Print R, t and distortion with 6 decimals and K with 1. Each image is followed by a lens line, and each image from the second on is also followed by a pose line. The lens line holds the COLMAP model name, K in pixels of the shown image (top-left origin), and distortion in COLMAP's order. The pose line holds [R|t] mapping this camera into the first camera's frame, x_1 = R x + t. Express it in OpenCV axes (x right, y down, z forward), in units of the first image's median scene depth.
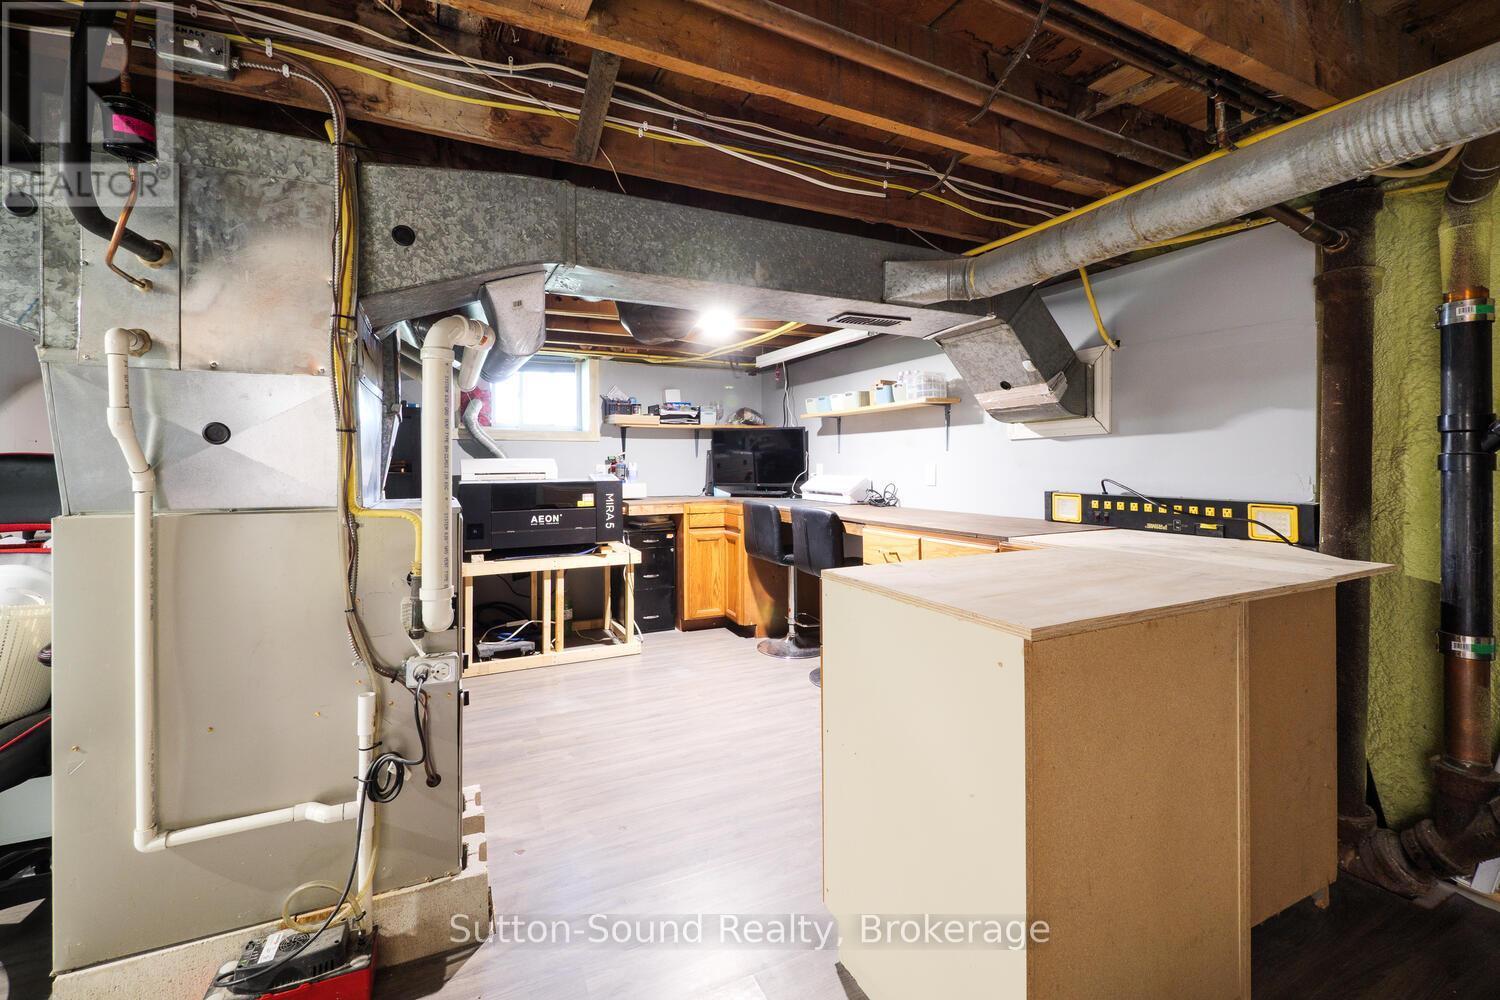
lens RADIAL K [[649.4, 0, 748.3], [0, 649.4, 463.4], [0, 0, 1]] dist [-0.000679, 0.000005]
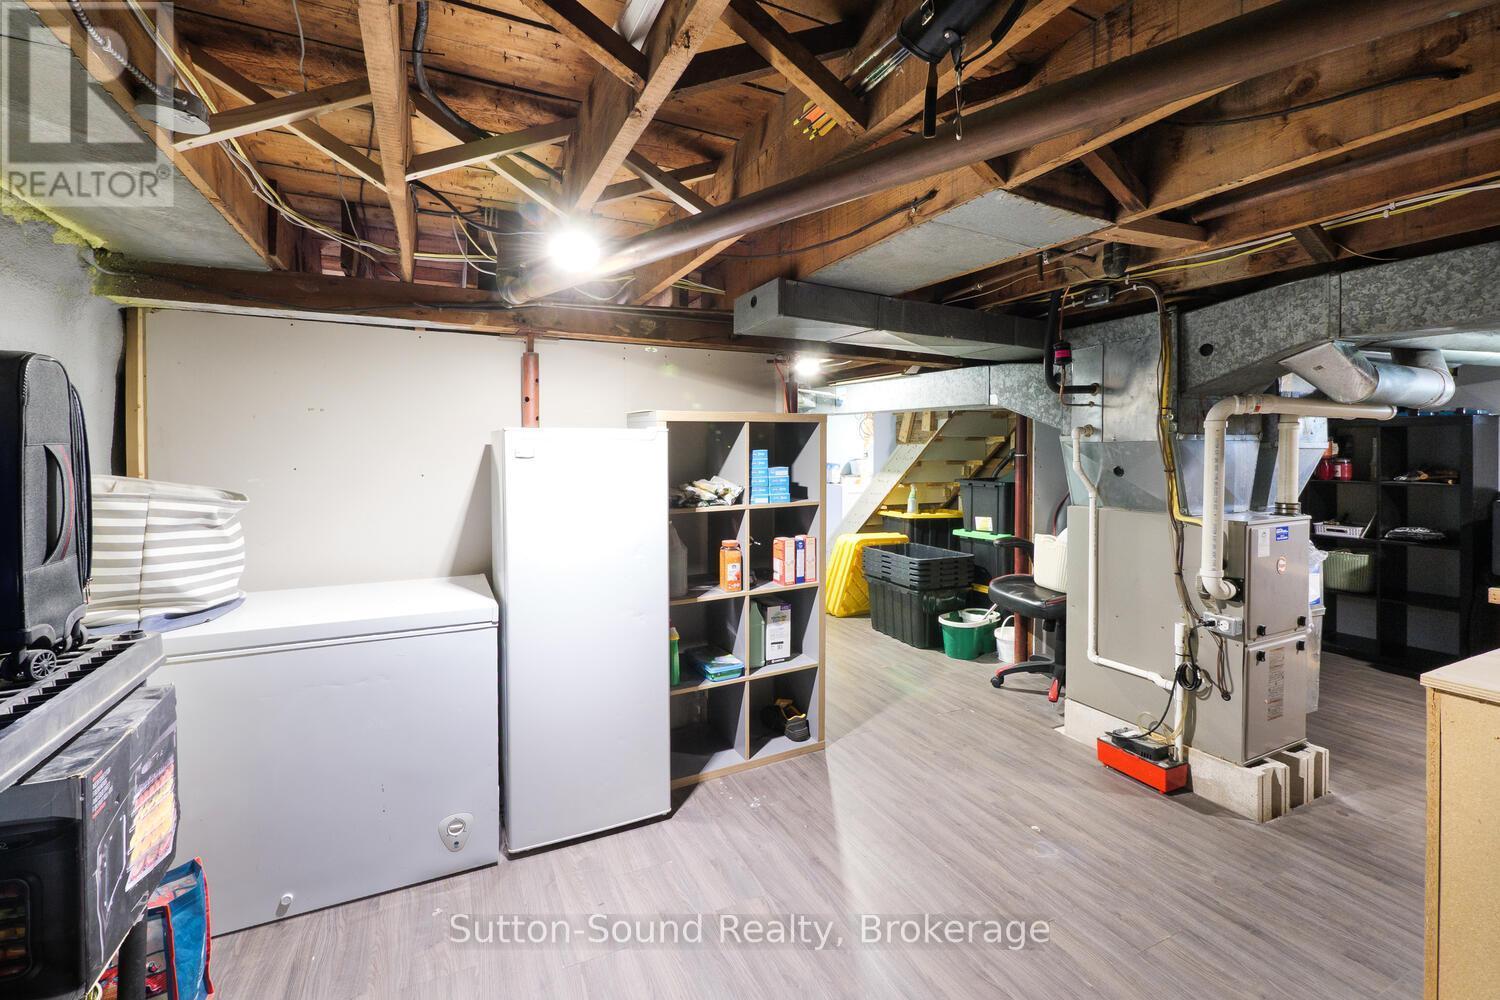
lens RADIAL K [[649.4, 0, 748.3], [0, 649.4, 463.4], [0, 0, 1]] dist [-0.000679, 0.000005]
pose [[0.014316, 0.015242, -0.999781, 0.852105], [0.001768, 0.999882, 0.015269, -0.074517], [0.999896, -0.001986, 0.014288, -0.132082]]
